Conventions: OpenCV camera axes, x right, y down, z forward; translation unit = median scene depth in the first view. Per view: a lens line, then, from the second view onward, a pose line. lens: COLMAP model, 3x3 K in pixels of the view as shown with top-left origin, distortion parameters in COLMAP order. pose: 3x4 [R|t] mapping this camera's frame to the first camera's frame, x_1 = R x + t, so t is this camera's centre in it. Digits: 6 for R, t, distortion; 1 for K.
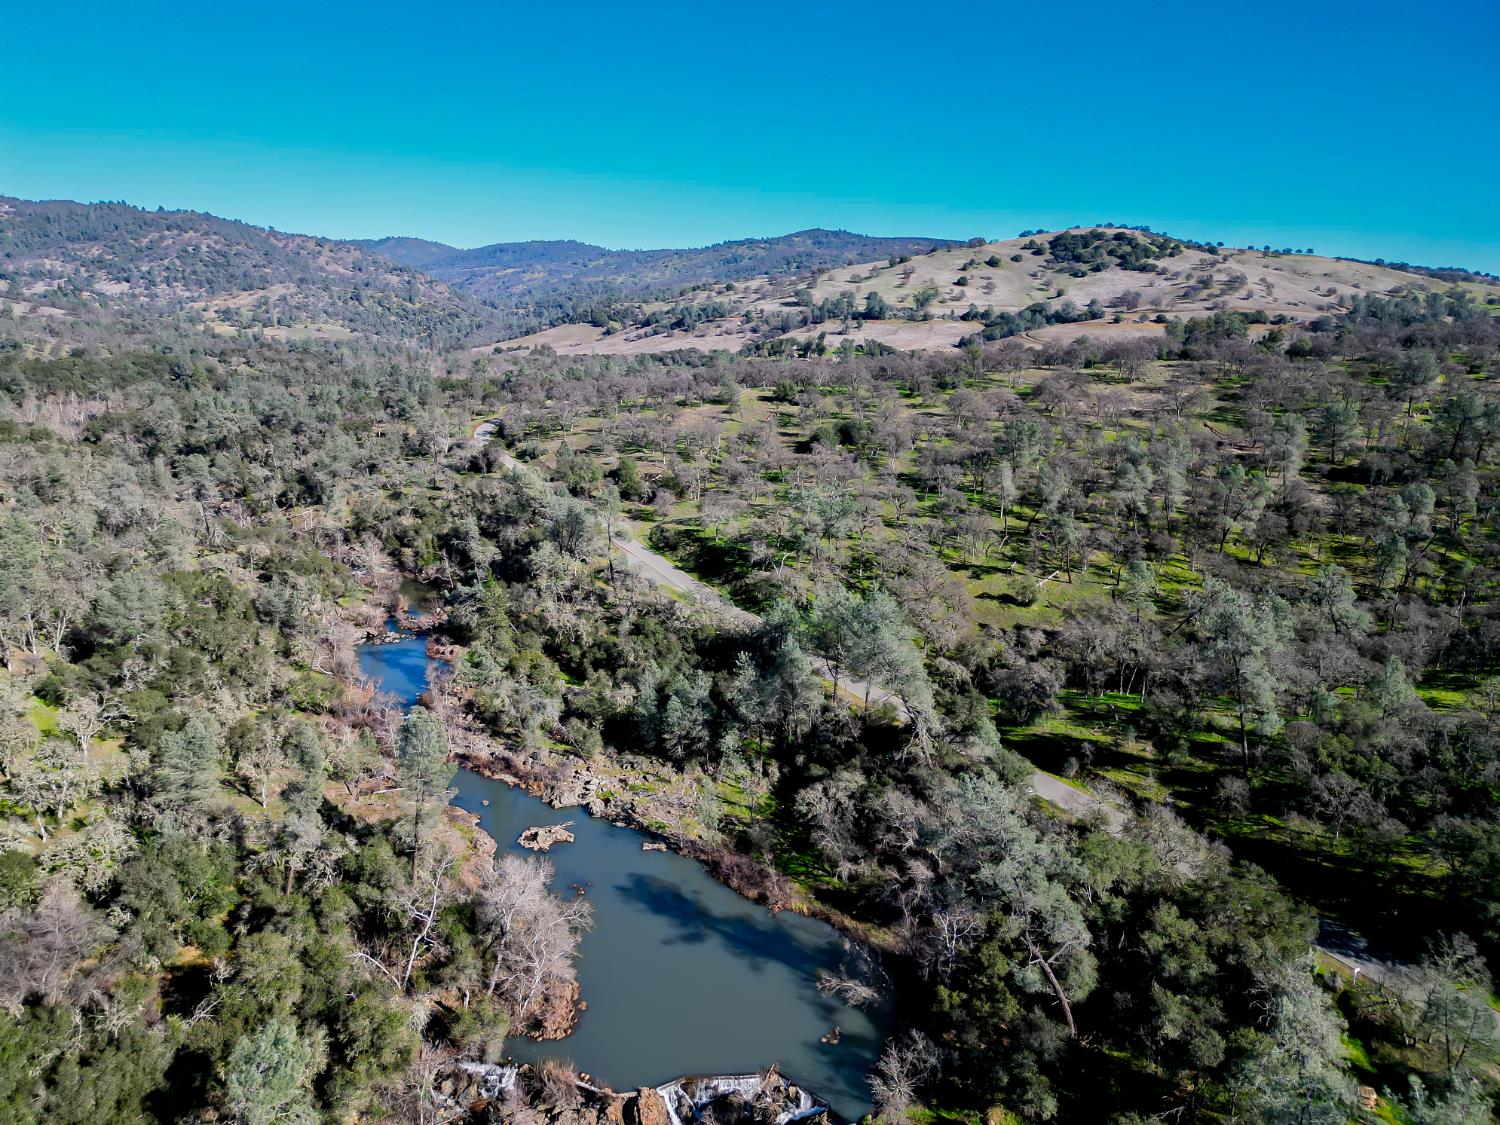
lens RADIAL K [[1029.4, 0, 750.0], [0, 1029.4, 562.5], [0, 0, 1]] dist [0.099108, -0.077195]
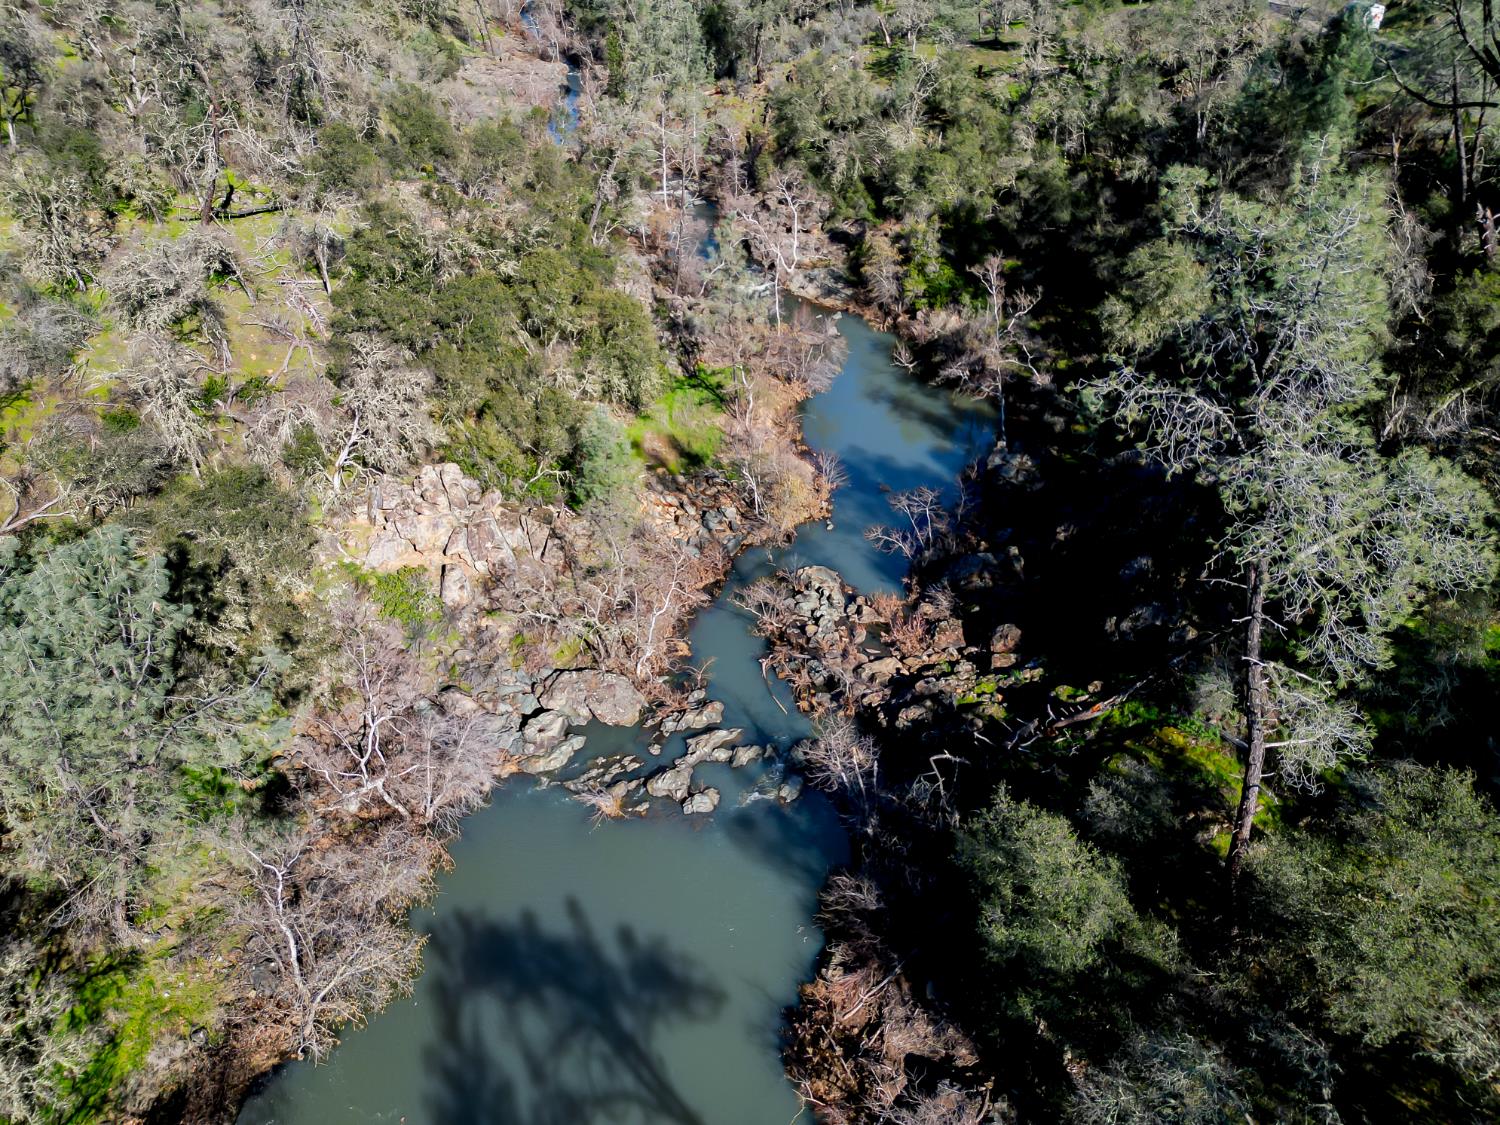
lens RADIAL K [[1029.4, 0, 750.0], [0, 1029.4, 562.5], [0, 0, 1]] dist [0.099108, -0.077195]
pose [[0.879477, 0.243228, -0.409096, -0.319253], [-0.091007, 0.929634, 0.357068, -0.045012], [0.467159, -0.276803, 0.839728, 1.039270]]
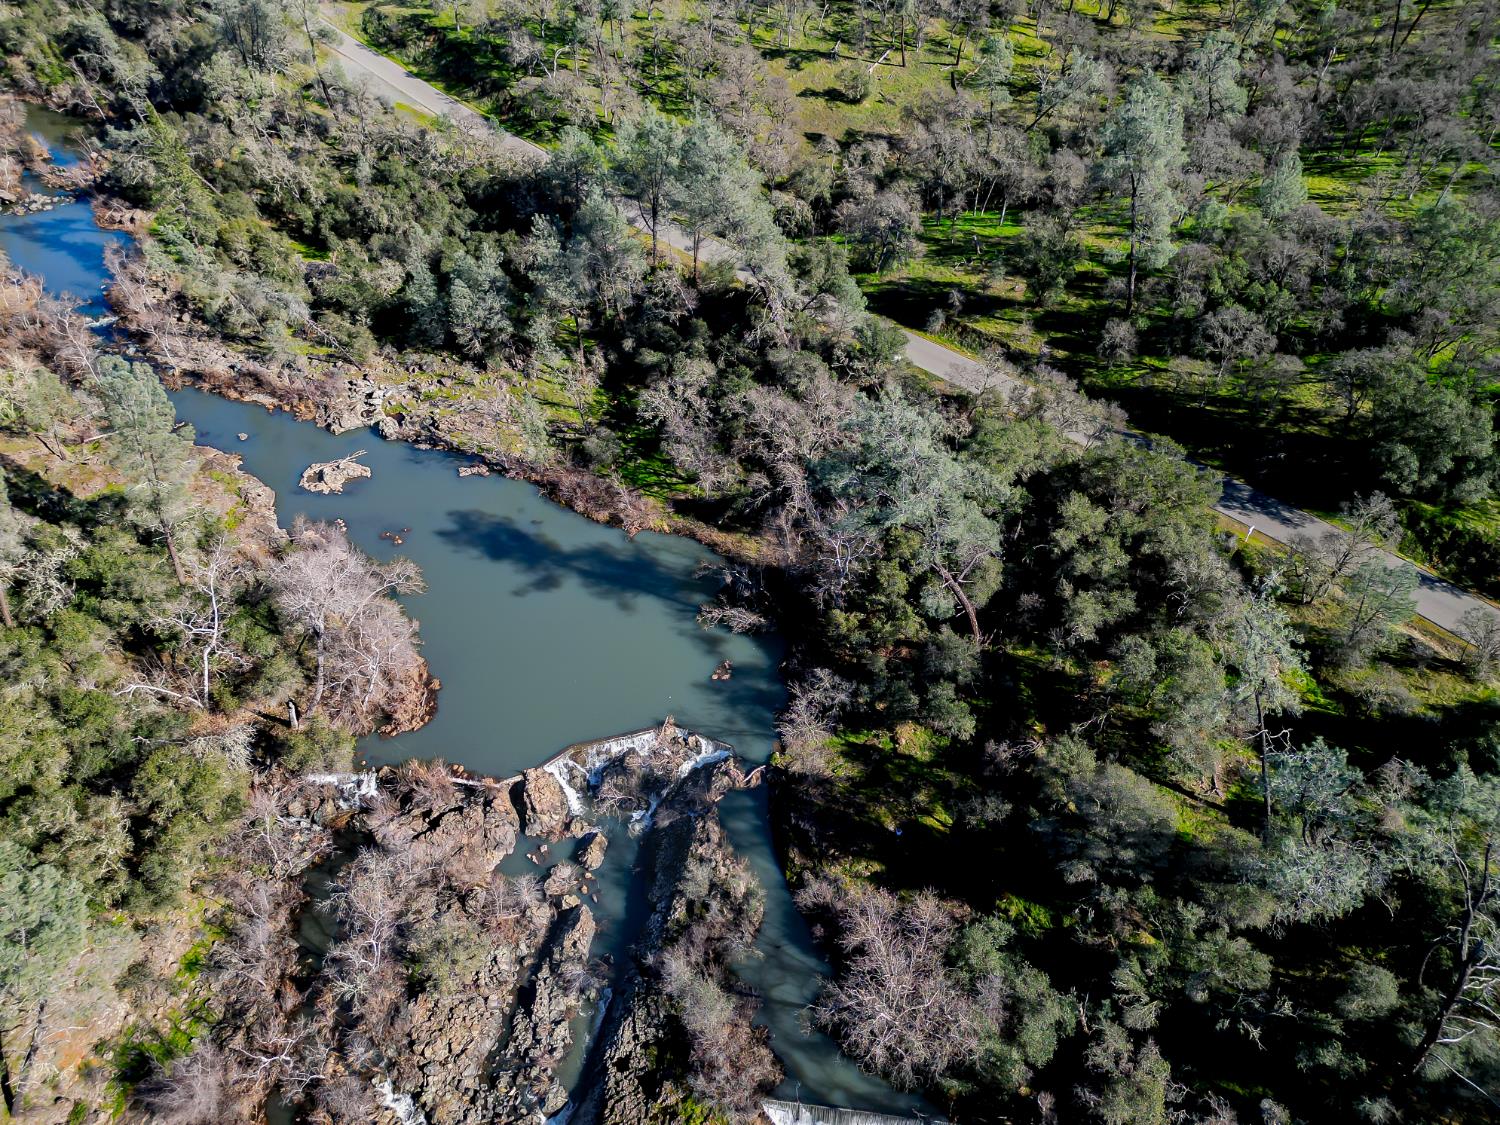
lens RADIAL K [[1029.4, 0, 750.0], [0, 1029.4, 562.5], [0, 0, 1]] dist [0.099108, -0.077195]
pose [[0.973179, -0.153245, 0.171579, -0.026628], [0.057458, 0.884105, 0.463741, -0.036826], [-0.222760, -0.441445, 0.869198, 0.164507]]
